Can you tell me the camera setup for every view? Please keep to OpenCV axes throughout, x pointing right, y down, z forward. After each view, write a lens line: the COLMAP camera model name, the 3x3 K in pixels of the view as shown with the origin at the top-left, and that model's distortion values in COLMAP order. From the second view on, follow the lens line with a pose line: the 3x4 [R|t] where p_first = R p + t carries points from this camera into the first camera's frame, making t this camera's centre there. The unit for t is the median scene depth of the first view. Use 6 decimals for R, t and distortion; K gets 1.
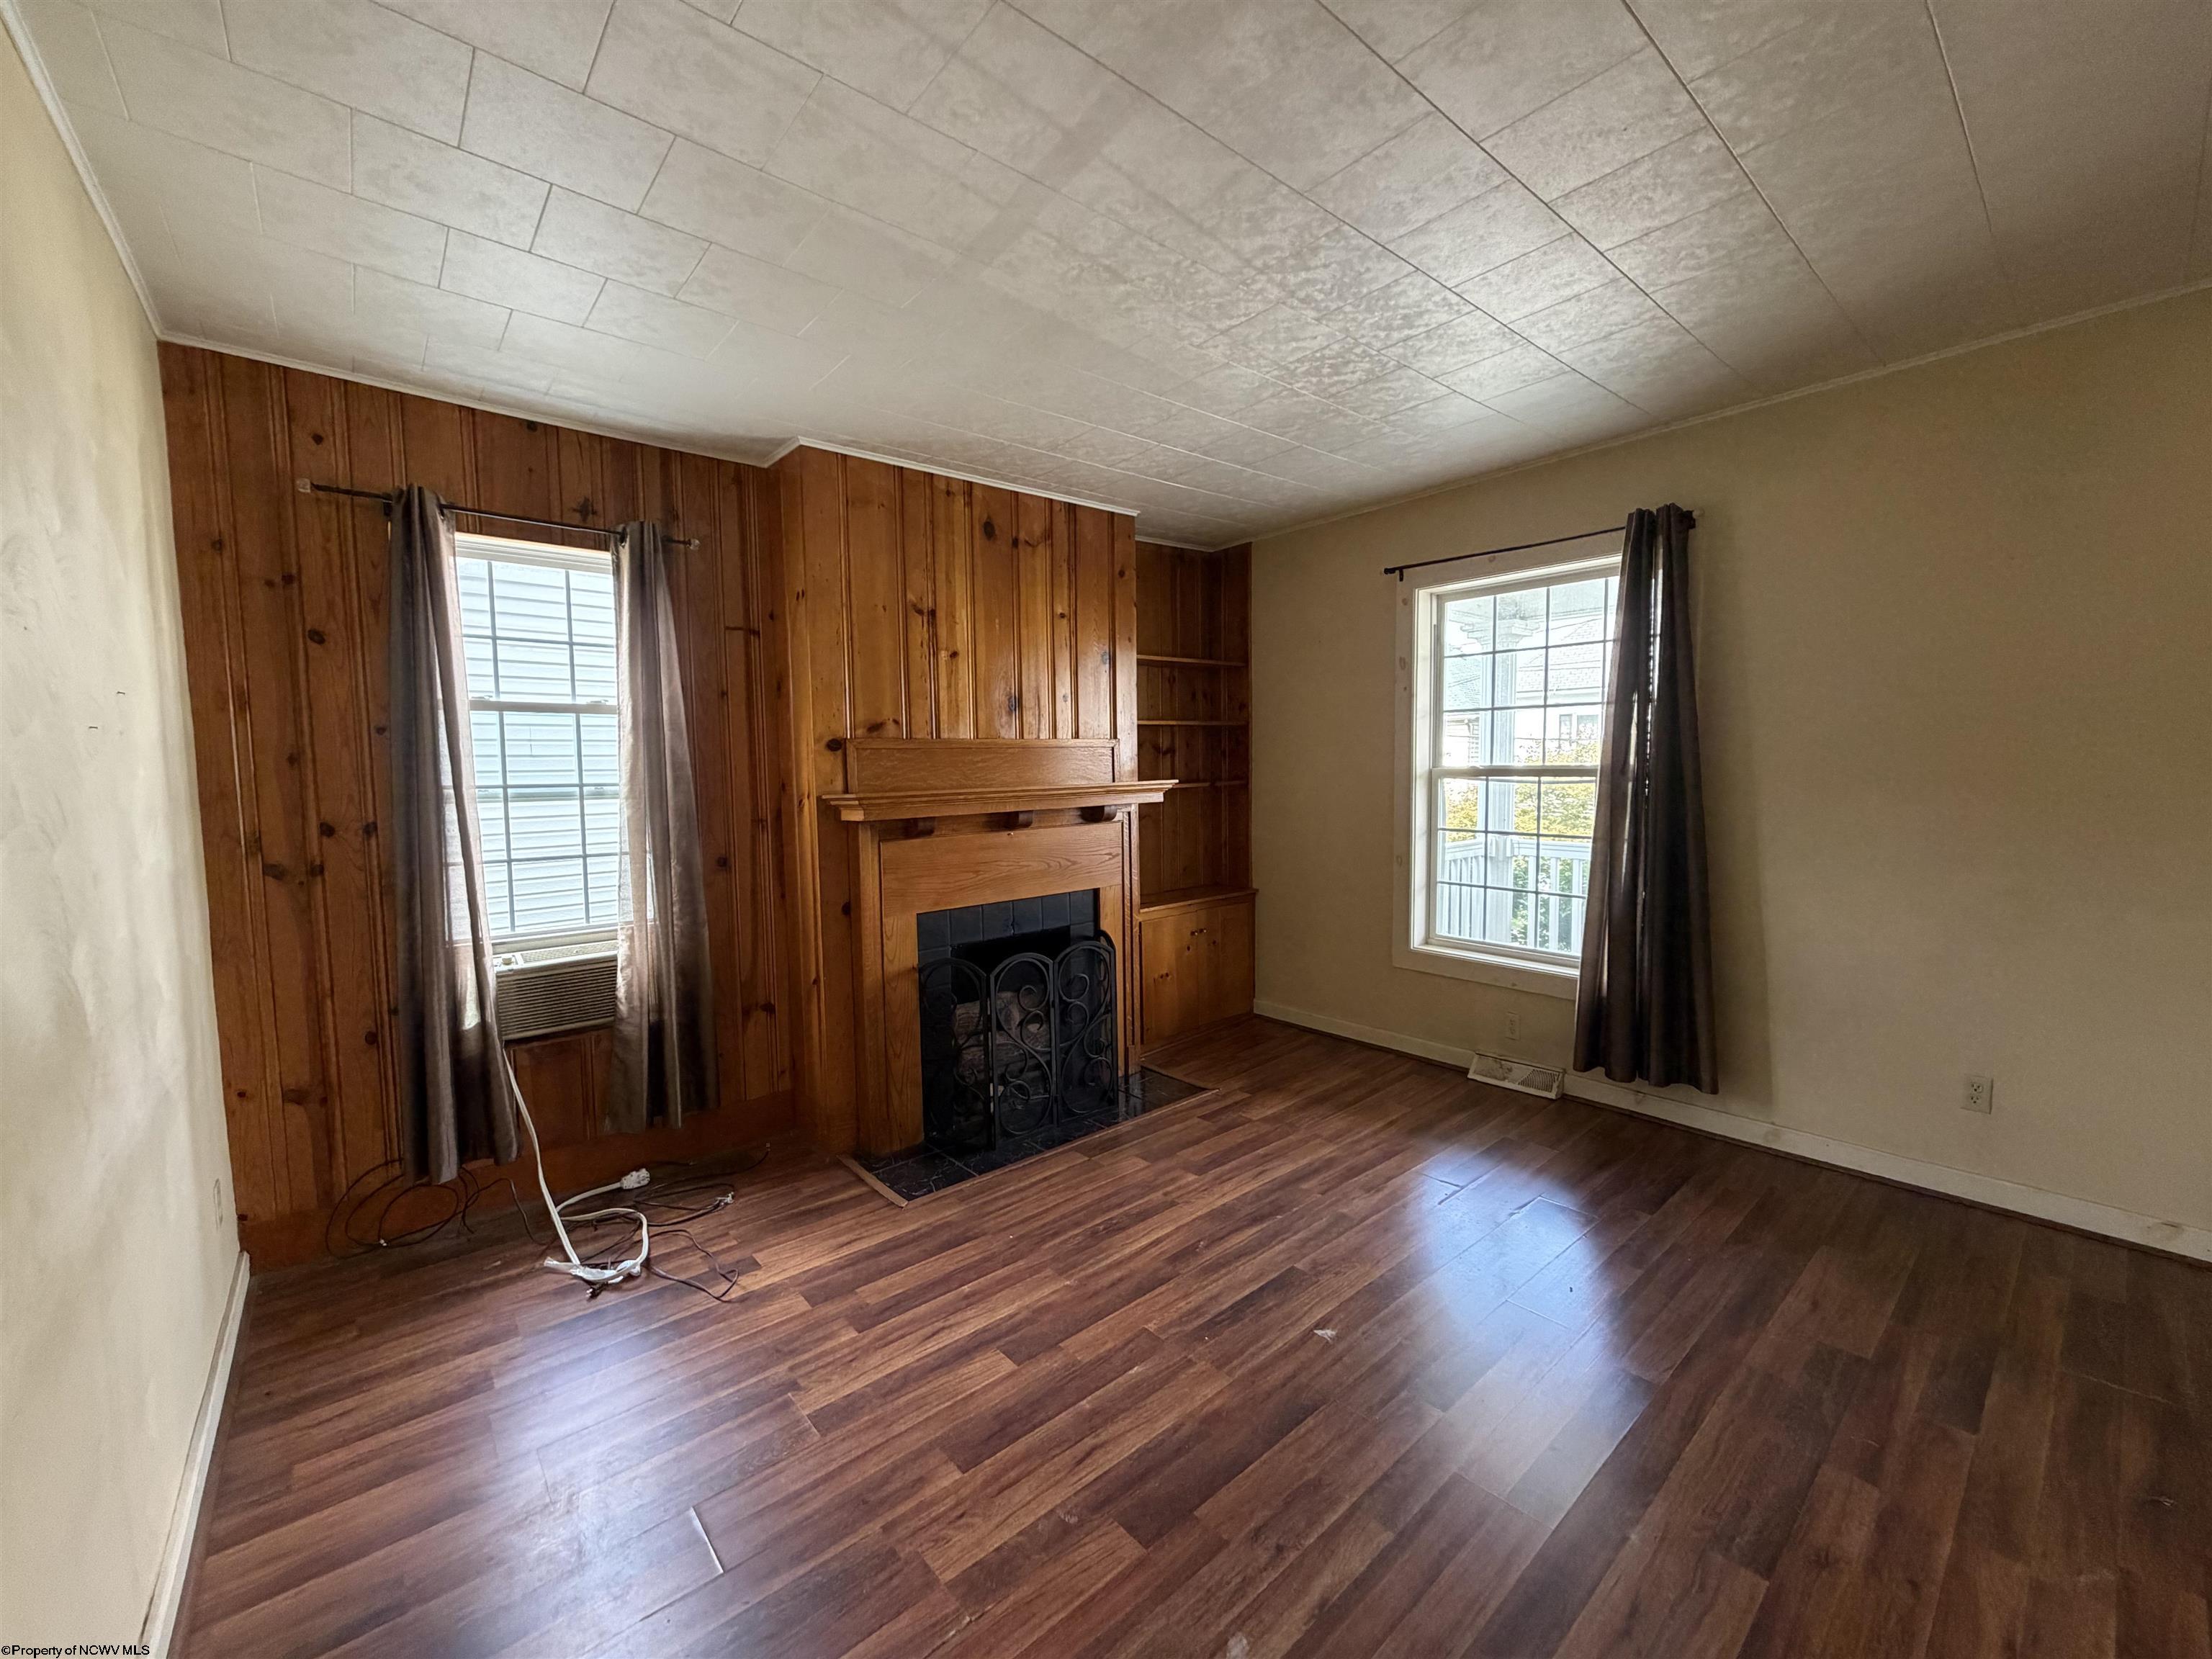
lens RADIAL K [[880.7, 0, 1105.2], [0, 880.7, 826.2], [0, 0, 1]] dist [-0.000941, 0.001441]
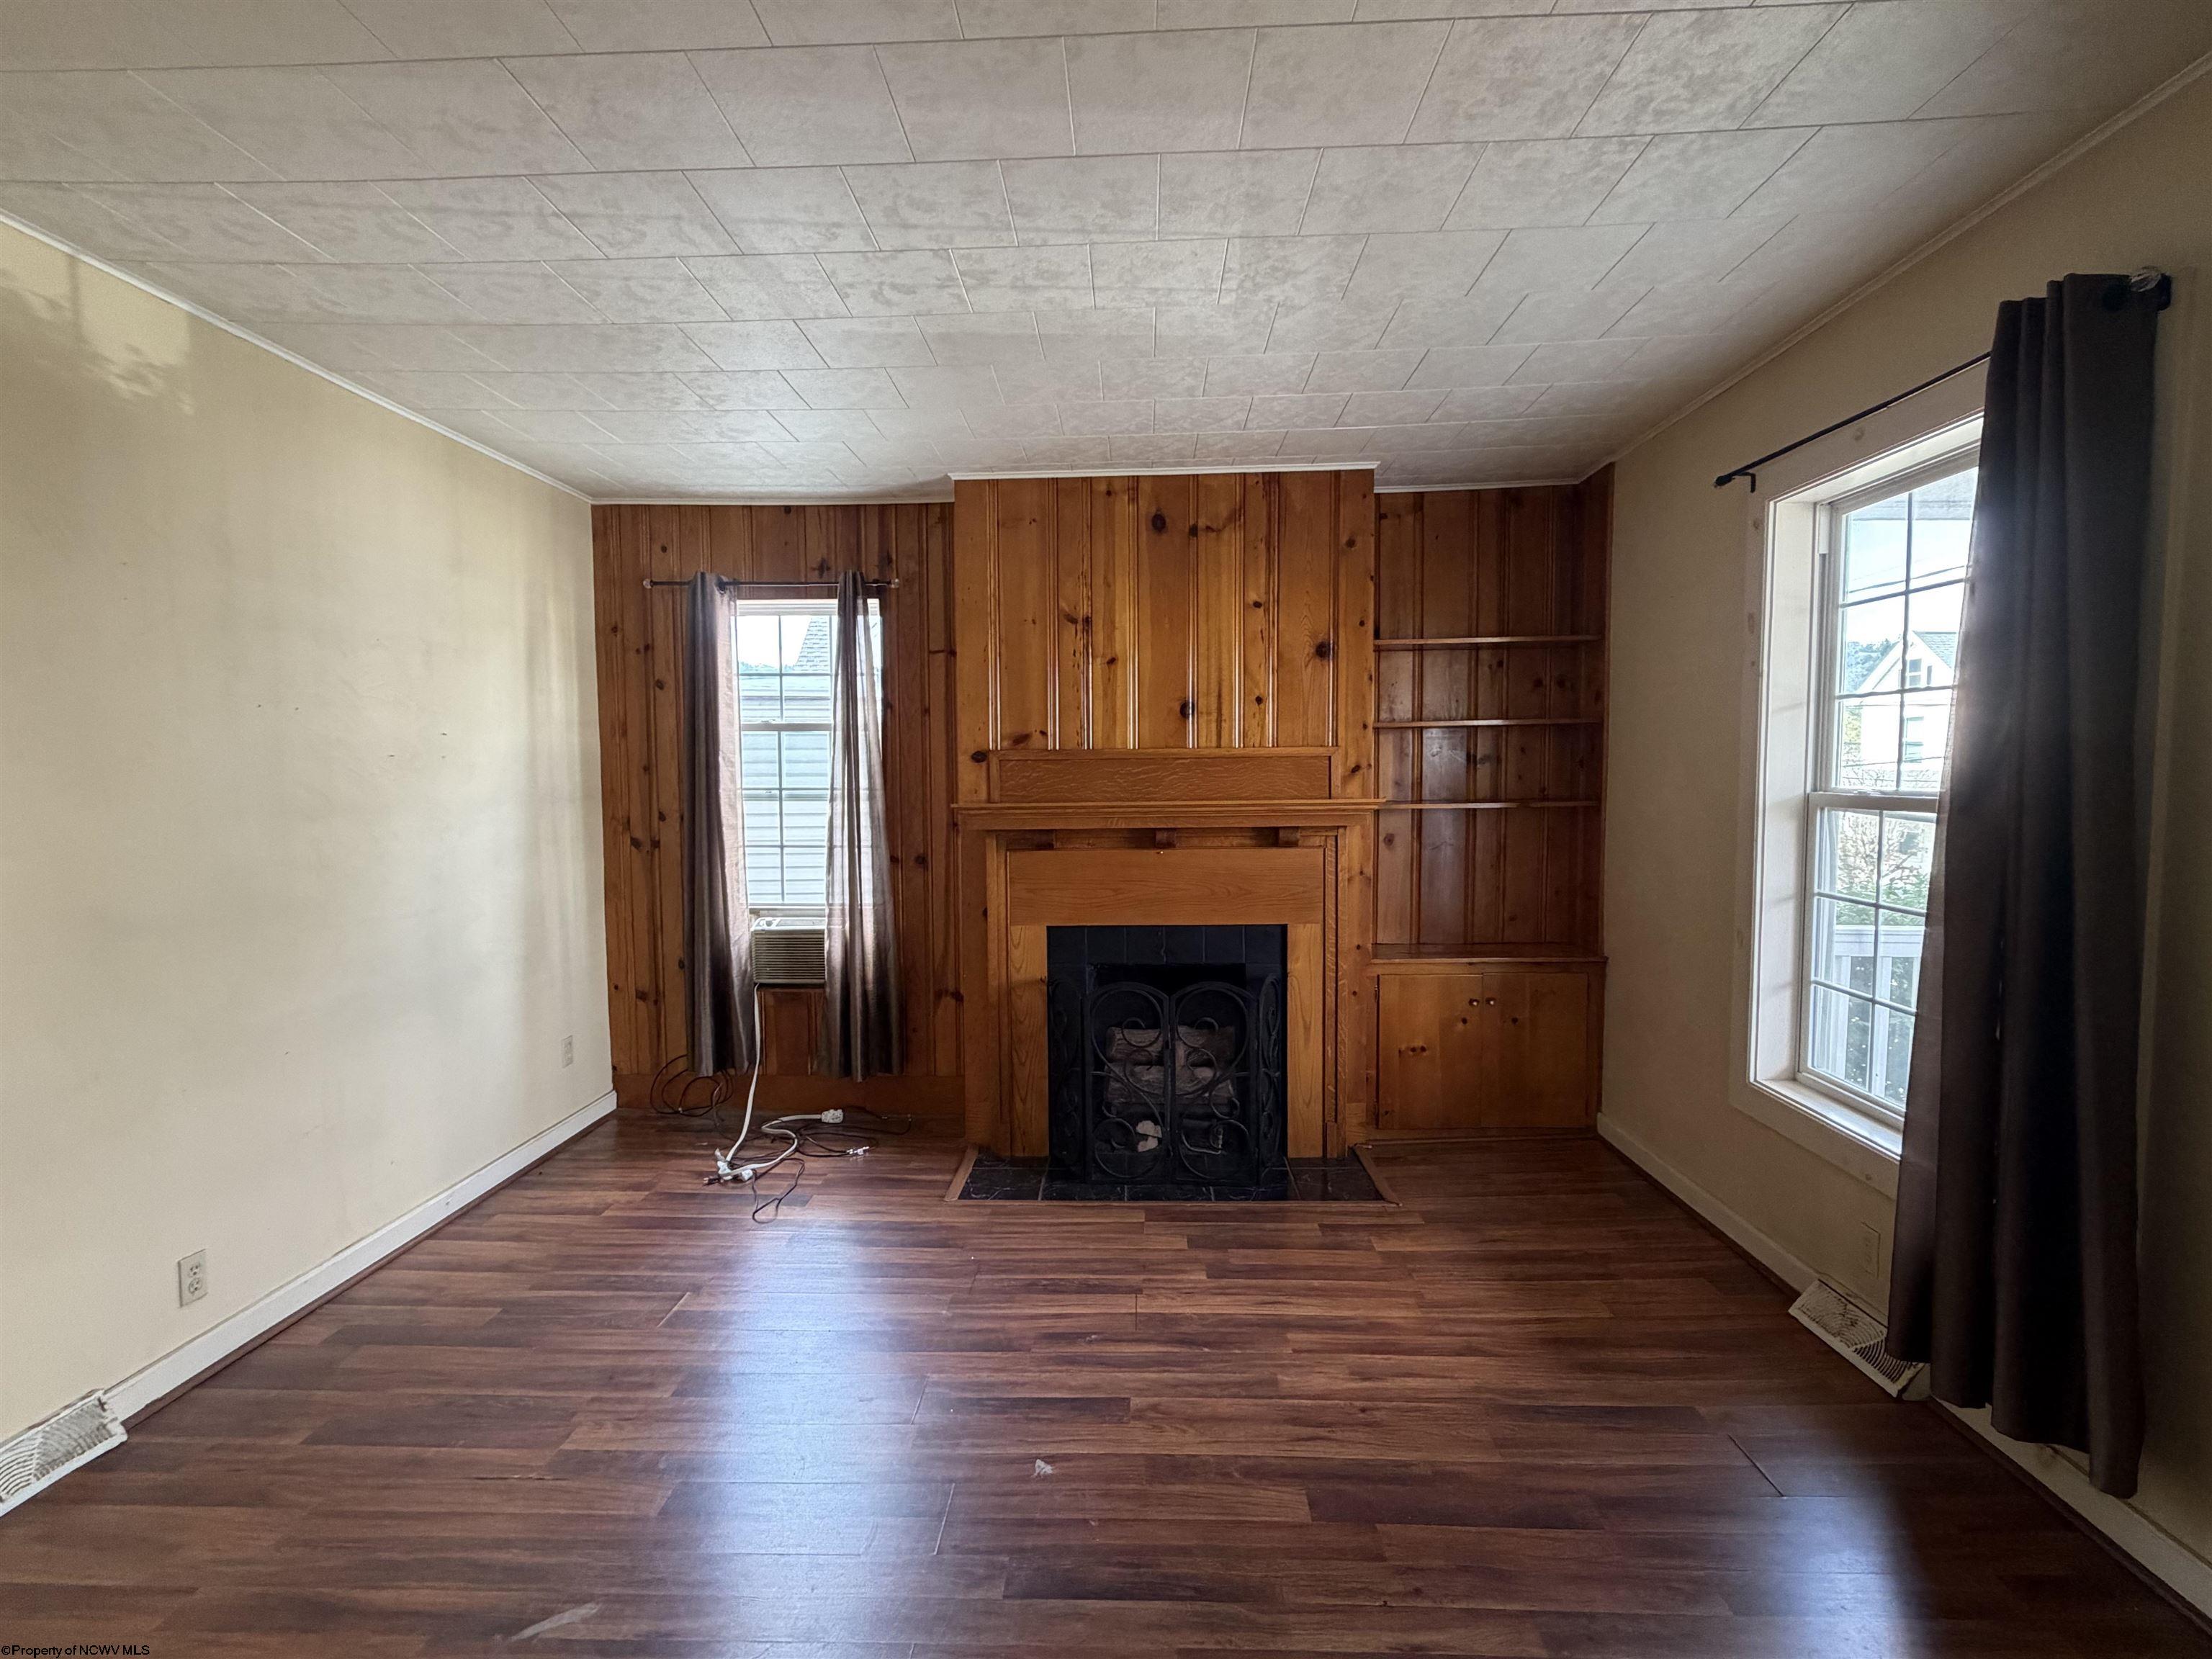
lens RADIAL K [[997.4, 0, 1106.3], [0, 997.4, 826.0], [0, 0, 1]] dist [0.003382, 0.001022]
pose [[0.739215, 0.049570, -0.671643, 0.598720], [-0.052175, 0.998505, 0.016269, -0.035647], [0.671445, 0.023016, 0.740696, 0.212308]]
